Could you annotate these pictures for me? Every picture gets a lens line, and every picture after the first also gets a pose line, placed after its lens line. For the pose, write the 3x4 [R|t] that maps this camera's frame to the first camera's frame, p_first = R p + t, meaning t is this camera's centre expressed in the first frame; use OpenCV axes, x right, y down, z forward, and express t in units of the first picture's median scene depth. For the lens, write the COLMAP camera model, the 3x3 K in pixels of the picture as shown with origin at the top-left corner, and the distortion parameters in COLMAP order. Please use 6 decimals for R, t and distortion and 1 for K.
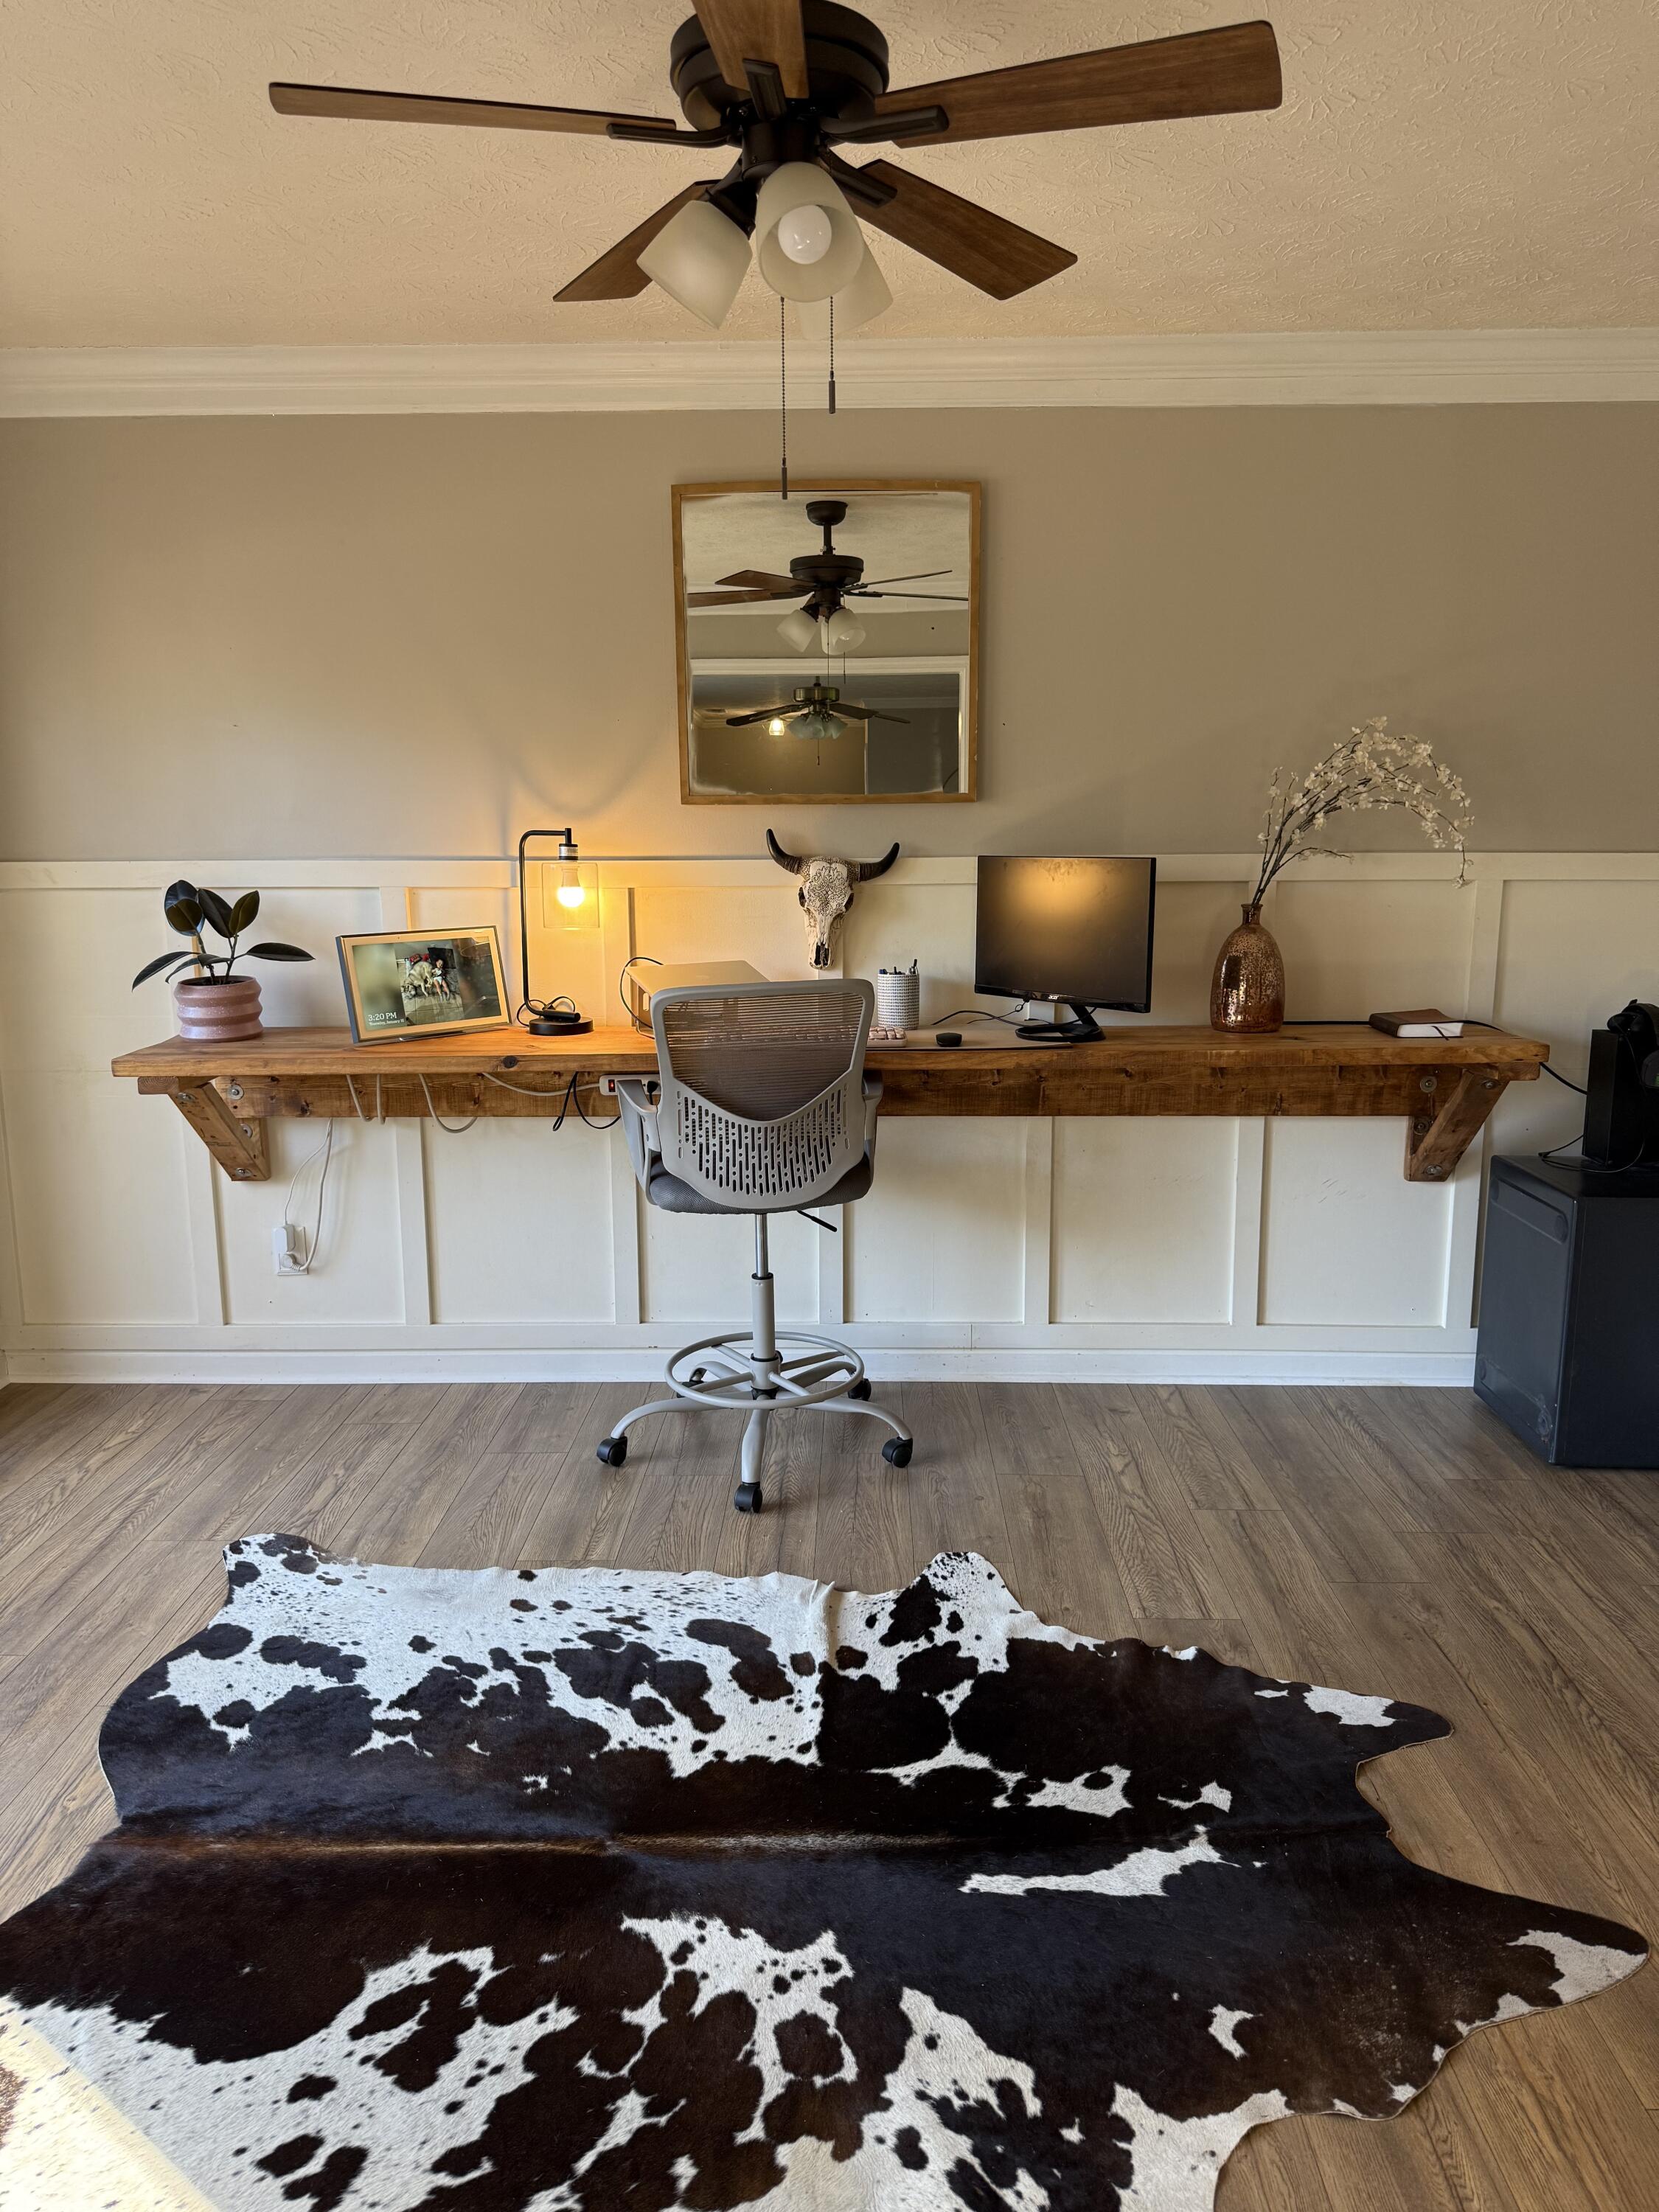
lens RADIAL K [[1564.2, 0, 829.5], [0, 1564.2, 1106.0], [0, 0, 1]] dist [0.058308, -0.062203]
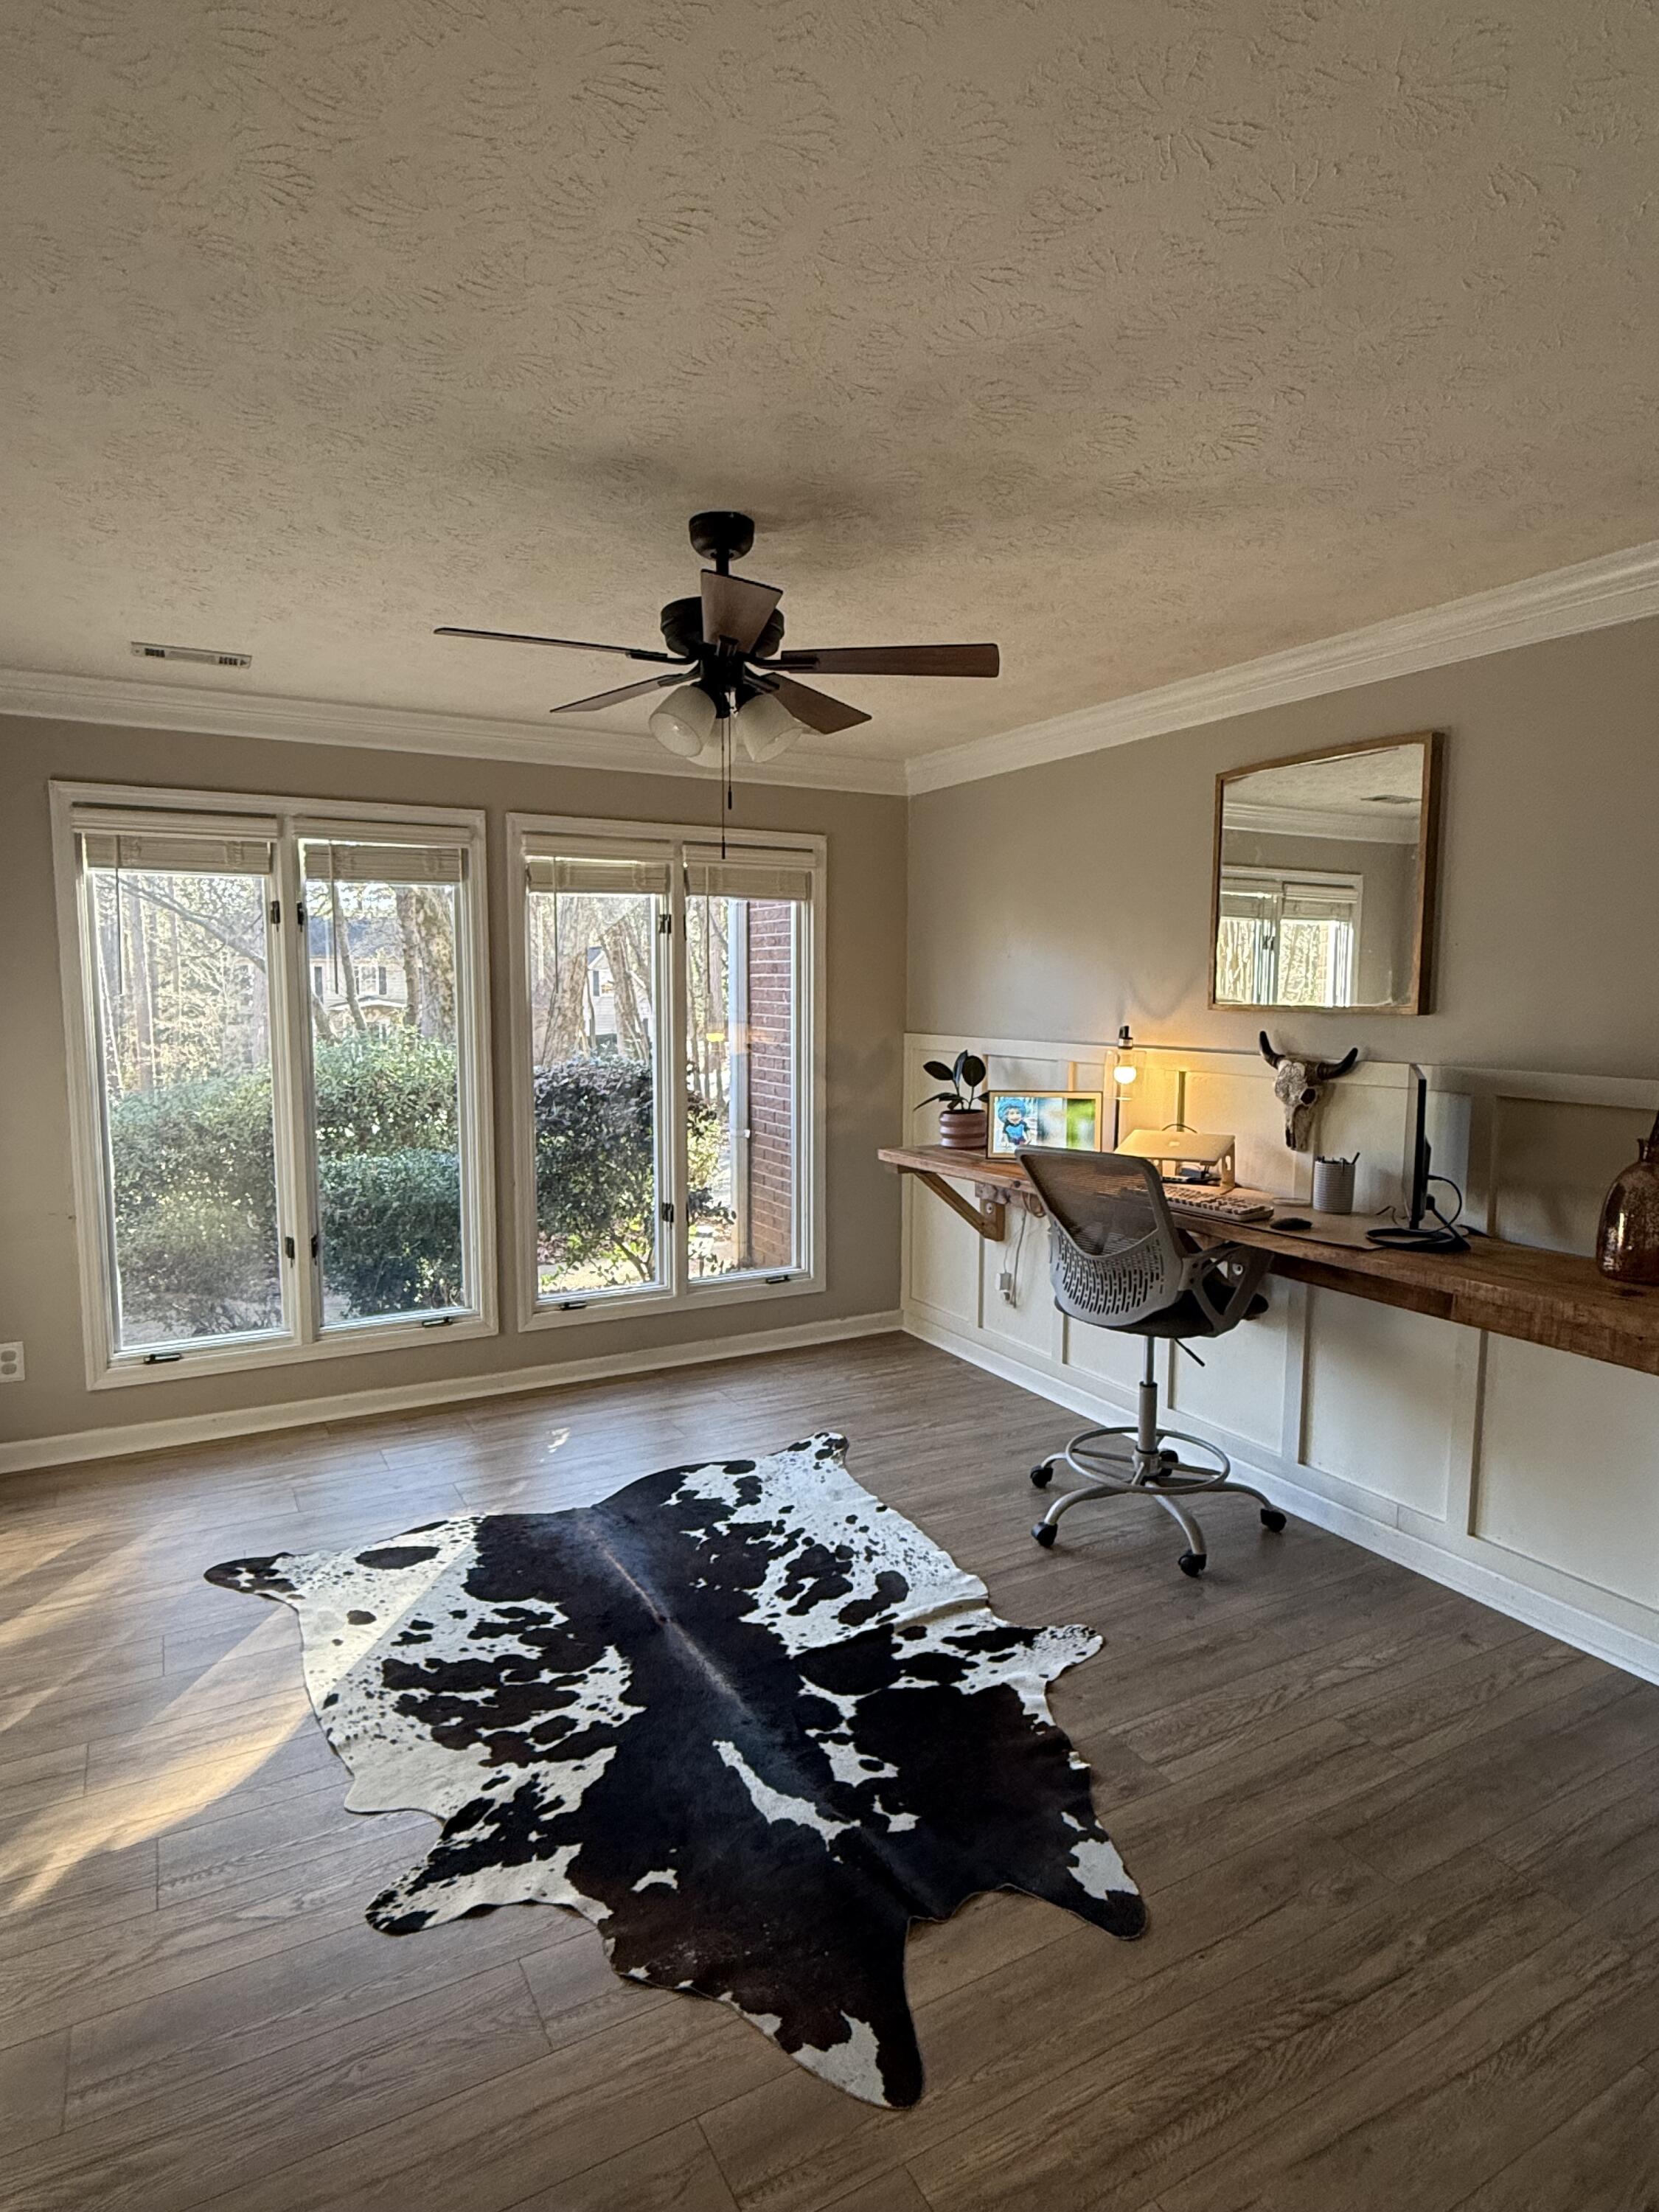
lens RADIAL K [[1204.5, 0, 823.9], [0, 1204.5, 1160.4], [0, 0, 1]] dist [0.009441, -0.001658]
pose [[0.498315, 0.130968, -0.857047, 0.854625], [-0.160771, 0.985339, 0.057095, -0.109979], [0.851959, 0.109337, 0.512065, 0.354923]]
